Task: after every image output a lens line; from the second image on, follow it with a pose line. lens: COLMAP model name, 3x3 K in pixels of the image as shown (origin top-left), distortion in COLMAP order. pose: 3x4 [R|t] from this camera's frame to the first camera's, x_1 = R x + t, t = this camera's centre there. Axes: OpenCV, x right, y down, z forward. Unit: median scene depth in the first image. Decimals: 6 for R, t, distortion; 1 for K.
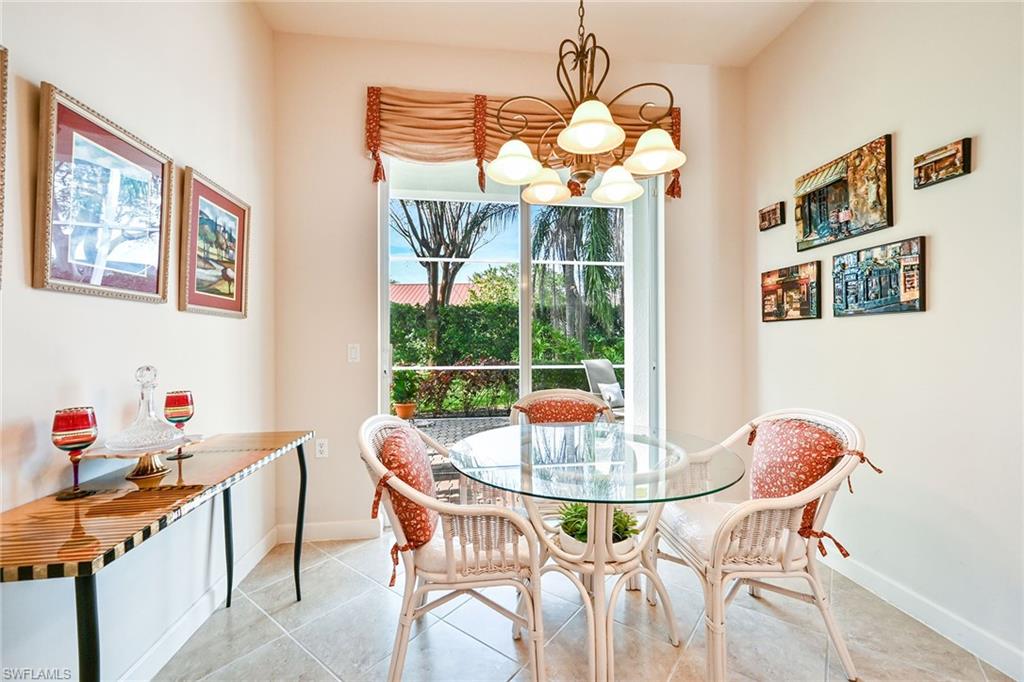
lens RADIAL K [[432.1, 0, 511.6], [0, 432.1, 341.4], [0, 0, 1]] dist [0.003232, 0.000164]
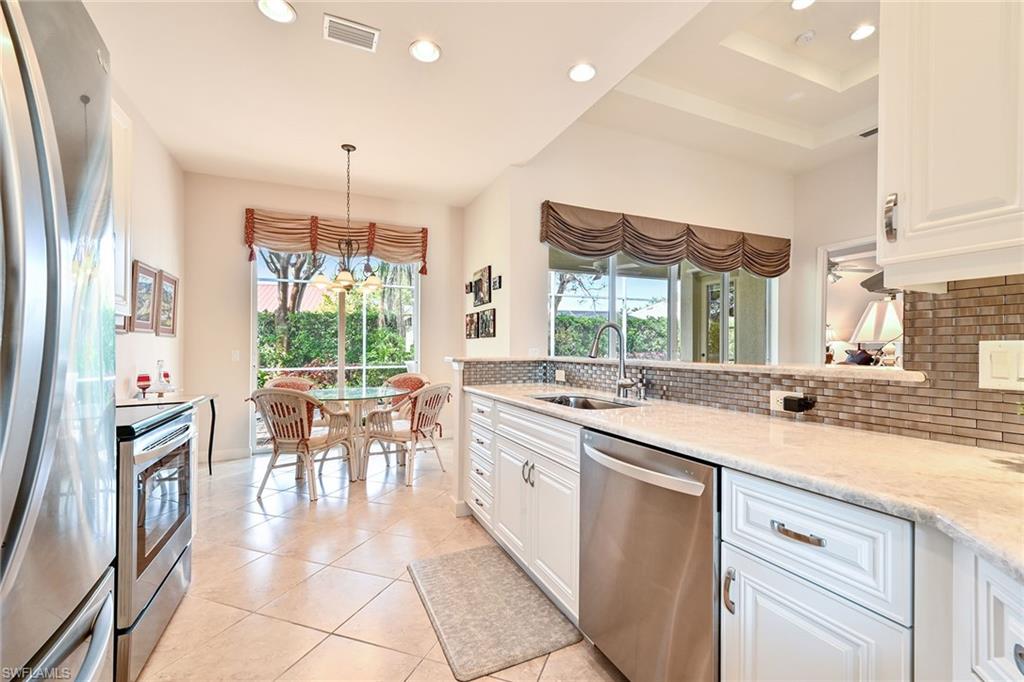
lens RADIAL K [[432.1, 0, 516.5], [0, 432.1, 335.5], [0, 0, 1]] dist [0.003232, 0.000164]
pose [[0.950052, 0.006622, 0.312022, 0.182875], [0.000961, 0.999708, -0.024143, -0.011415], [-0.312091, 0.023237, 0.949768, -1.063007]]
